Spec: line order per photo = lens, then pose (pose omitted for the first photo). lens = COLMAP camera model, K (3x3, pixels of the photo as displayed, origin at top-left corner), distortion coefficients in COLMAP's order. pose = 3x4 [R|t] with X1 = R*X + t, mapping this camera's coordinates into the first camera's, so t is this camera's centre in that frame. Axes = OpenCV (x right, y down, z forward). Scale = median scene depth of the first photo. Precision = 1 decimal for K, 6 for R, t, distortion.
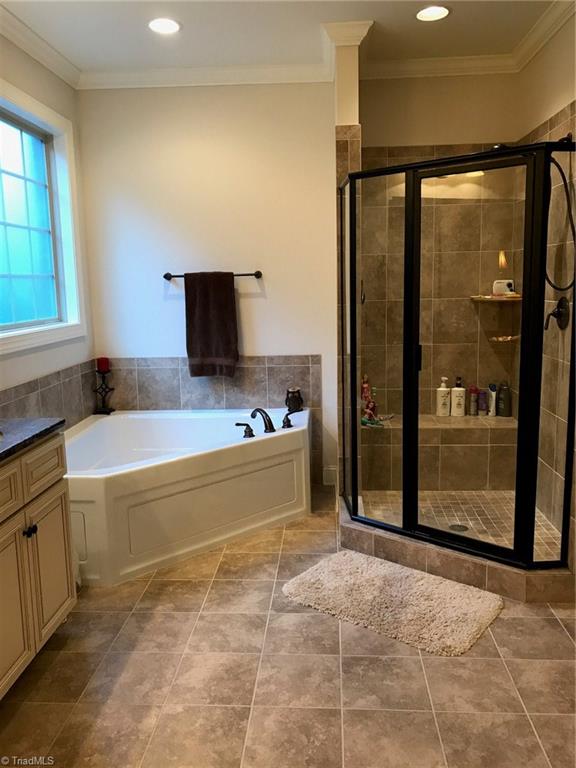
lens RADIAL K [[634.4, 0, 285.6], [0, 634.4, 382.8], [0, 0, 1]] dist [0.029703, -0.038568]
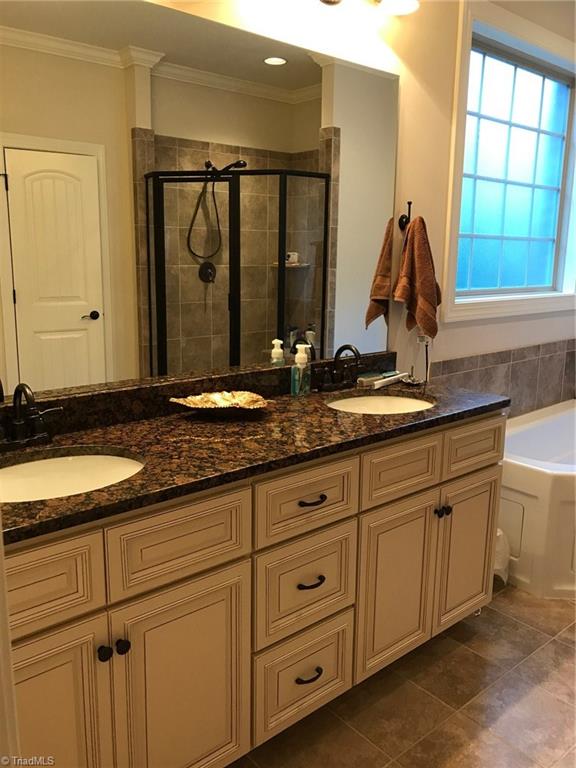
lens RADIAL K [[634.4, 0, 263.6], [0, 634.4, 382.3], [0, 0, 1]] dist [0.029703, -0.038568]
pose [[0.691973, 0.170930, -0.701396, 0.031445], [-0.137191, 0.984996, 0.104695, -0.011274], [0.708768, 0.023779, 0.705040, 0.134330]]
